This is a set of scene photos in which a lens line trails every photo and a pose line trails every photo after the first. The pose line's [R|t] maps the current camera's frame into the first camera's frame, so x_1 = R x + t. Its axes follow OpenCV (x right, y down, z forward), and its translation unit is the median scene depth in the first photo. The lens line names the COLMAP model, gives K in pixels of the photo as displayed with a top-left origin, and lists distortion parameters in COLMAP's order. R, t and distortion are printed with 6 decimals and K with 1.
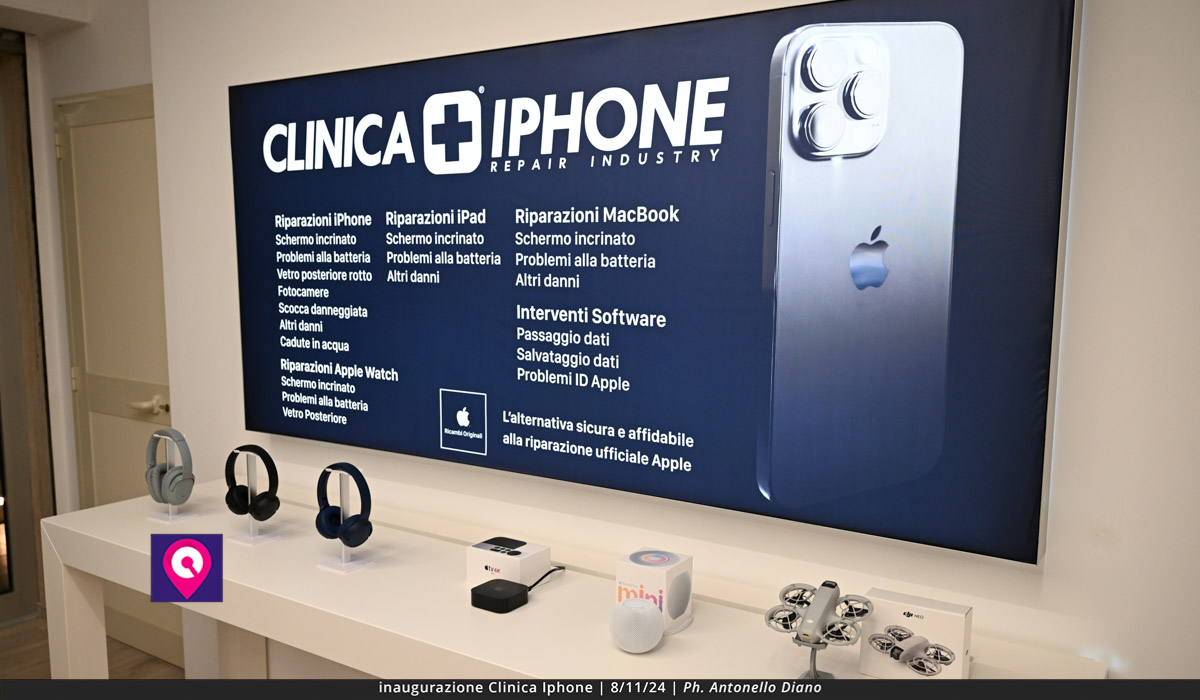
lens RADIAL K [[943.1, 0, 599.3], [0, 943.1, 376.0], [0, 0, 1]] dist [-0.021087, 0.005302]
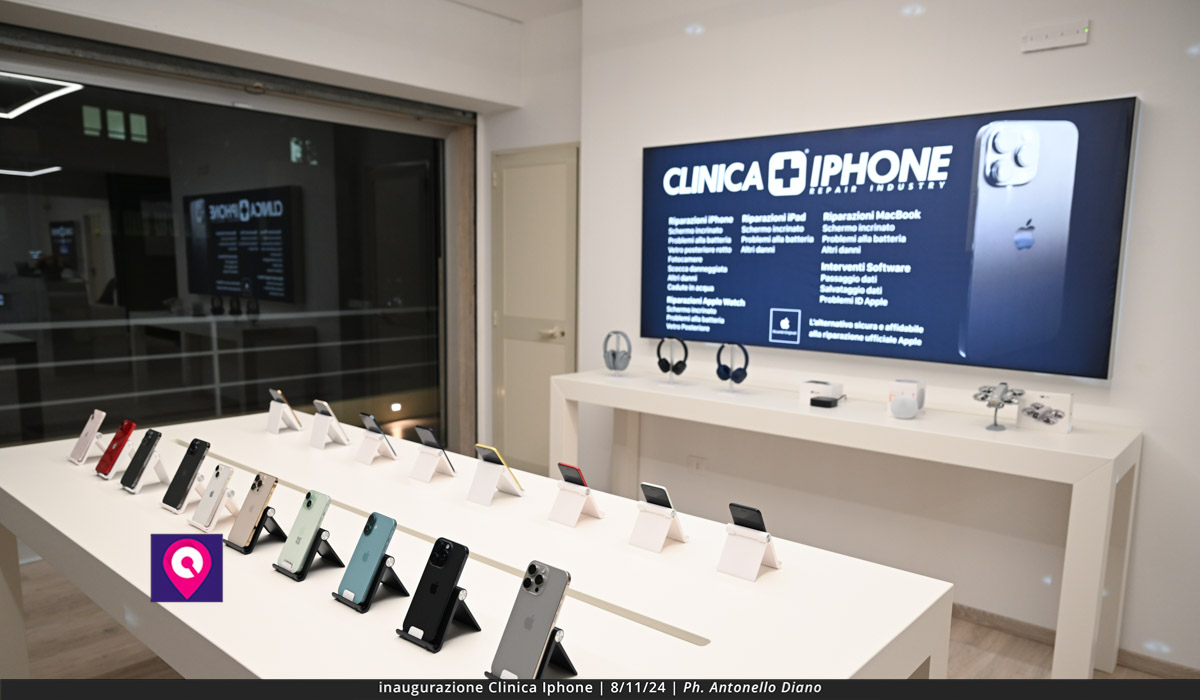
lens RADIAL K [[802.5, 0, 598.8], [0, 802.5, 379.9], [0, 0, 1]] dist [-0.010107, -0.002033]
pose [[0.990029, 0.027255, -0.138204, -0.306468], [-0.025477, 0.999569, 0.014617, 0.151486], [0.138542, -0.010950, 0.990296, -0.690098]]
